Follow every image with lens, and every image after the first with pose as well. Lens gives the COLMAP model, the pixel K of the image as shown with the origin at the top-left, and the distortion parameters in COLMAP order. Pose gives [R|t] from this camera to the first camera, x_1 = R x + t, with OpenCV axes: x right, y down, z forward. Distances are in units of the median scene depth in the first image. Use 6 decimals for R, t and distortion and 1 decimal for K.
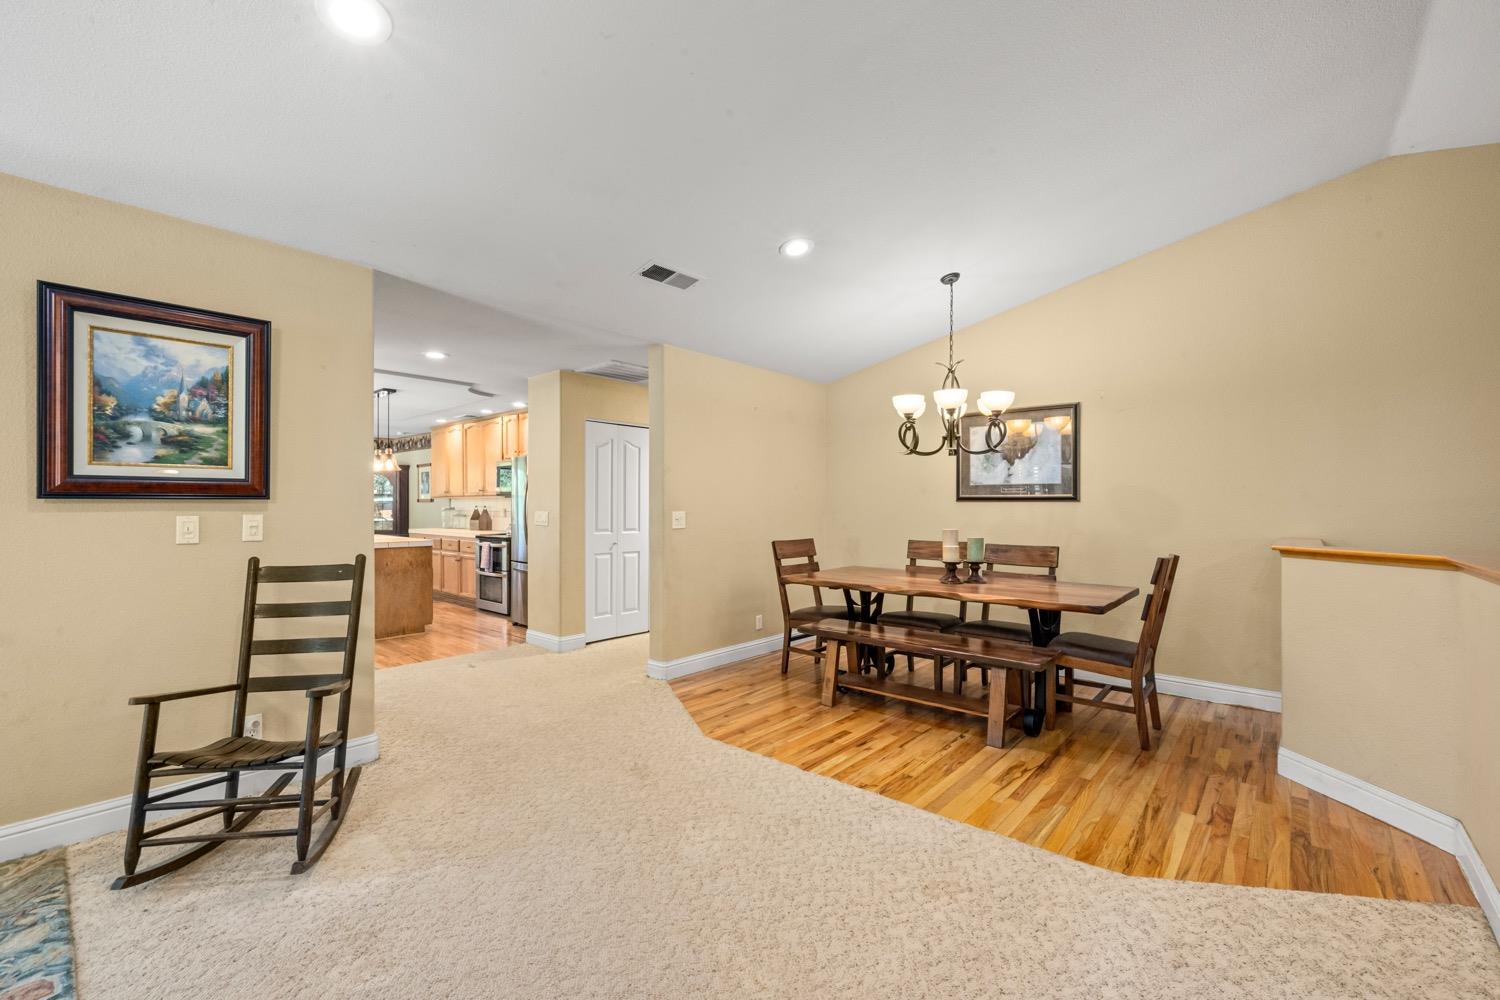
lens RADIAL K [[631.9, 0, 747.7], [0, 631.9, 500.6], [0, 0, 1]] dist [-0.005038, 0.001289]
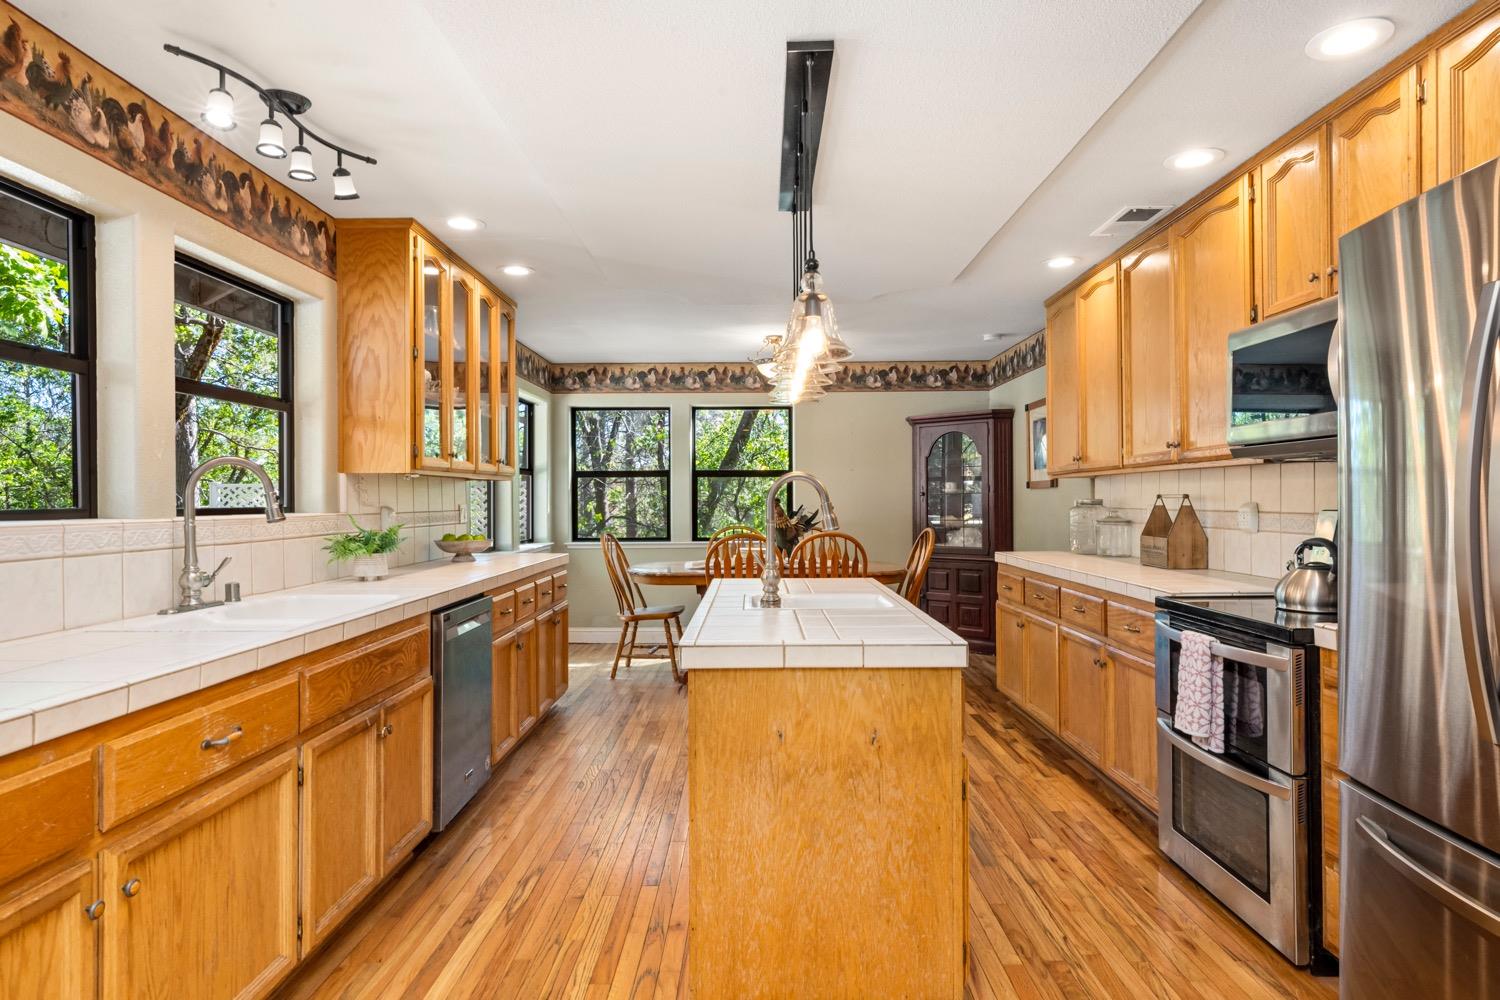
lens RADIAL K [[840.3, 0, 743.3], [0, 840.3, 504.3], [0, 0, 1]] dist [-0.003351, 0.002391]
pose [[0.647172, 0.004169, -0.762332, -0.504478], [0.007981, 0.999893, 0.012243, 0.013511], [0.762302, -0.014007, 0.647070, 1.175097]]
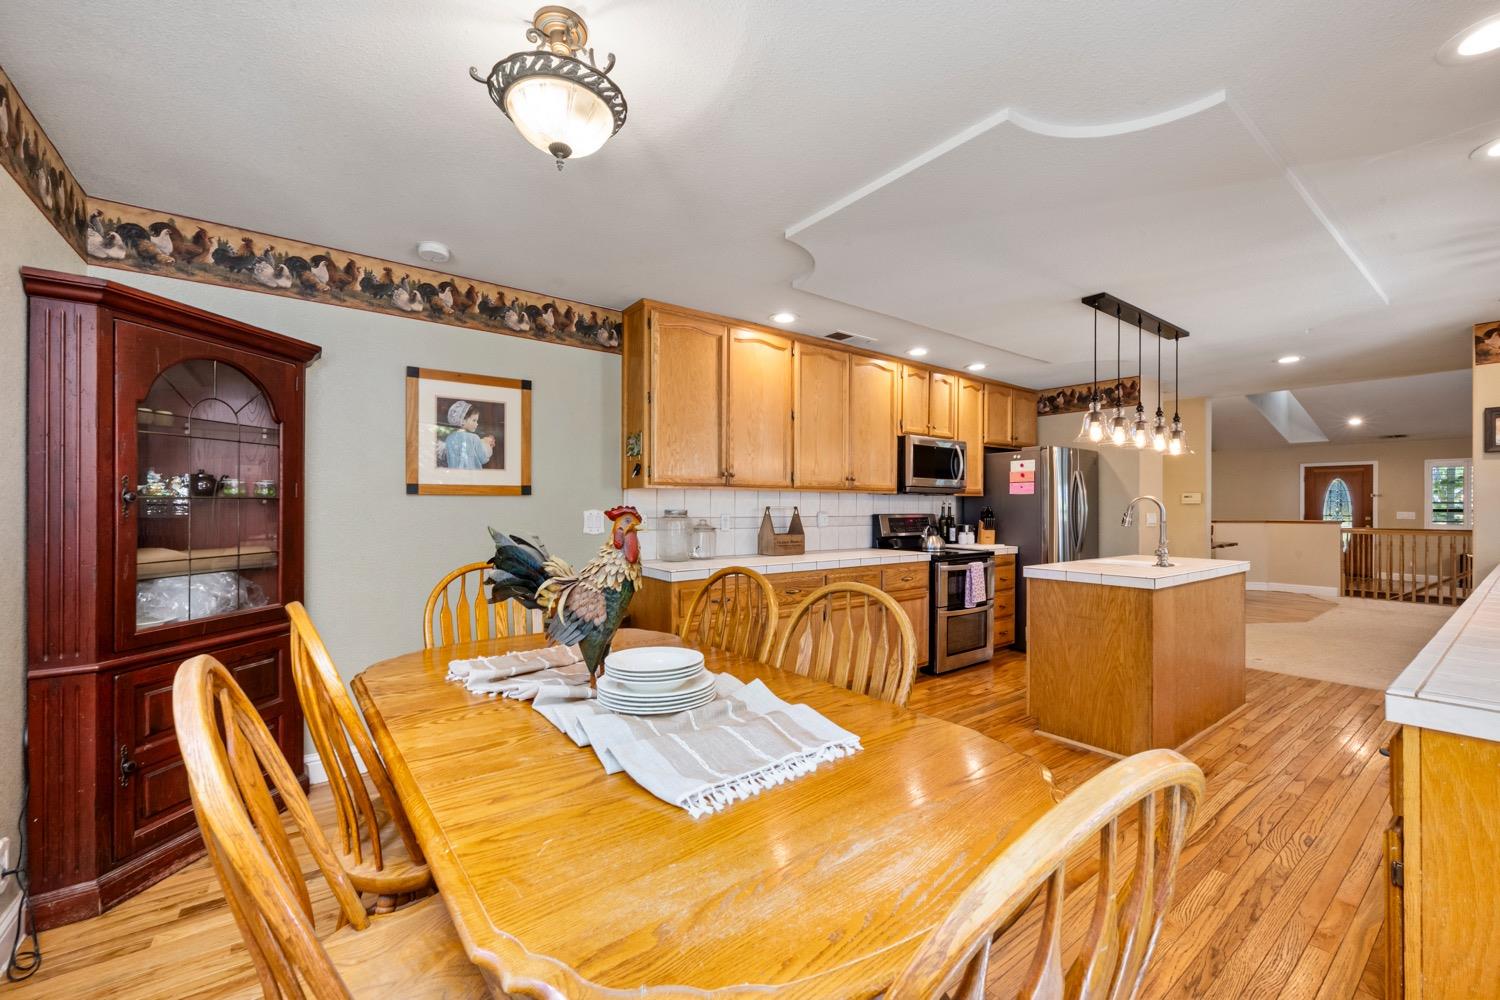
lens RADIAL K [[600.4, 0, 743.5], [0, 600.4, 507.1], [0, 0, 1]] dist [0.001316, -0.000169]
pose [[0.212489, 0.004875, 0.977151, -1.968563], [-0.007778, 0.999964, -0.003297, 0.022898], [-0.977133, -0.006900, 0.212519, 2.022539]]
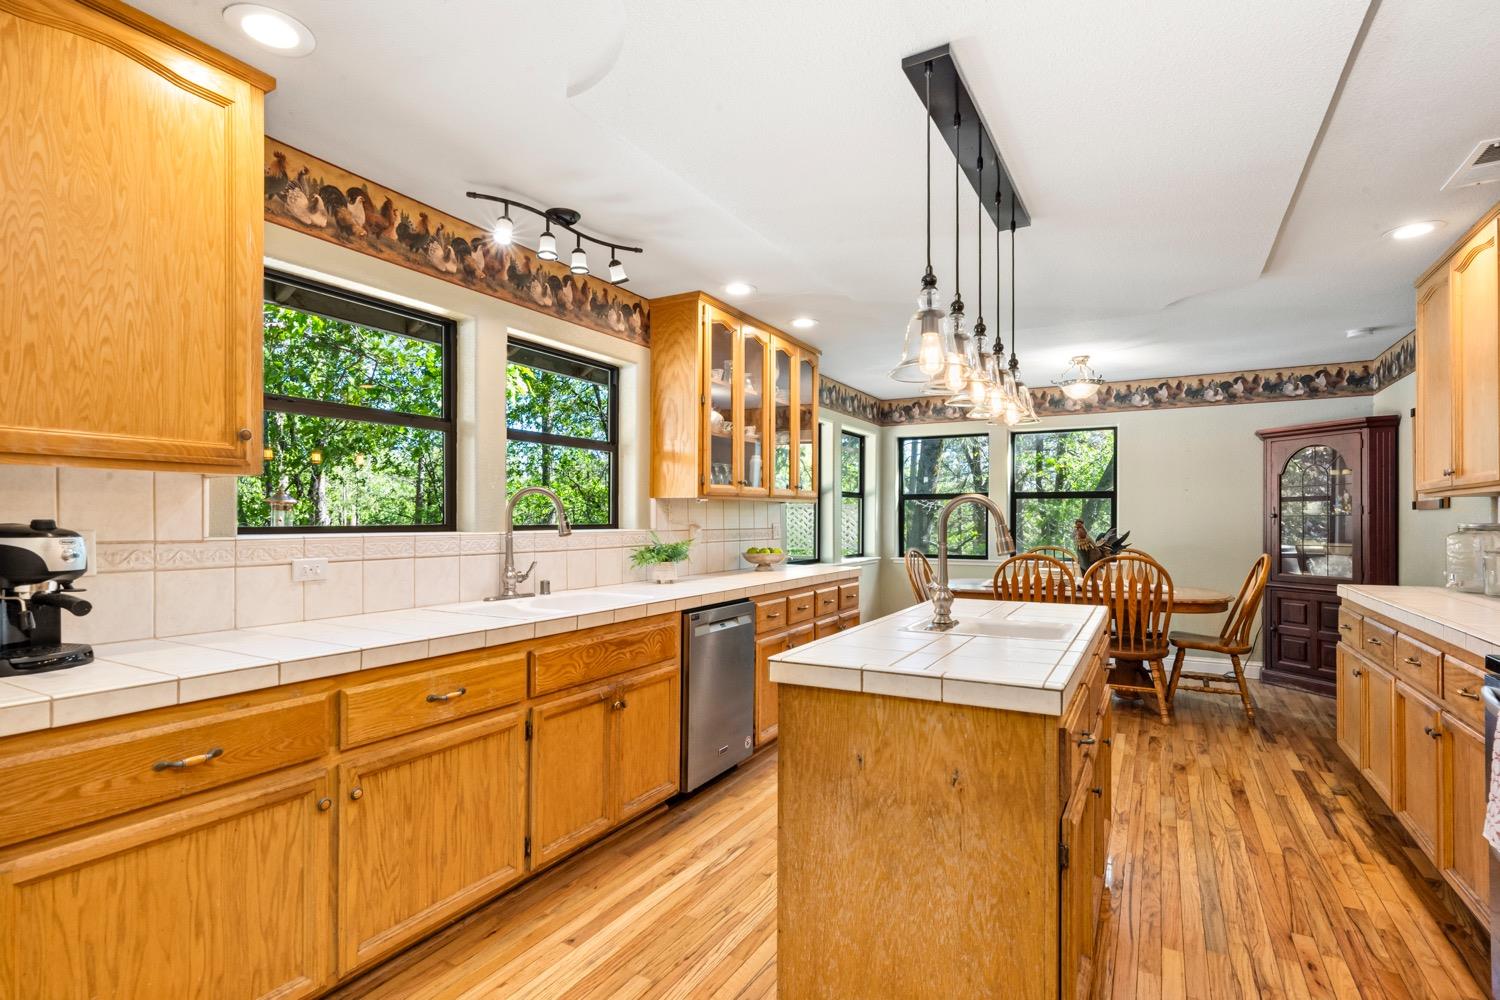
lens RADIAL K [[728.1, 0, 750.8], [0, 728.1, 521.4], [0, 0, 1]] dist [-0.005826, 0.004529]
pose [[0.207439, 0.005591, -0.978232, -0.467040], [0.004562, 0.999967, 0.006683, 0.013247], [0.978237, -0.005849, 0.207406, 1.351623]]
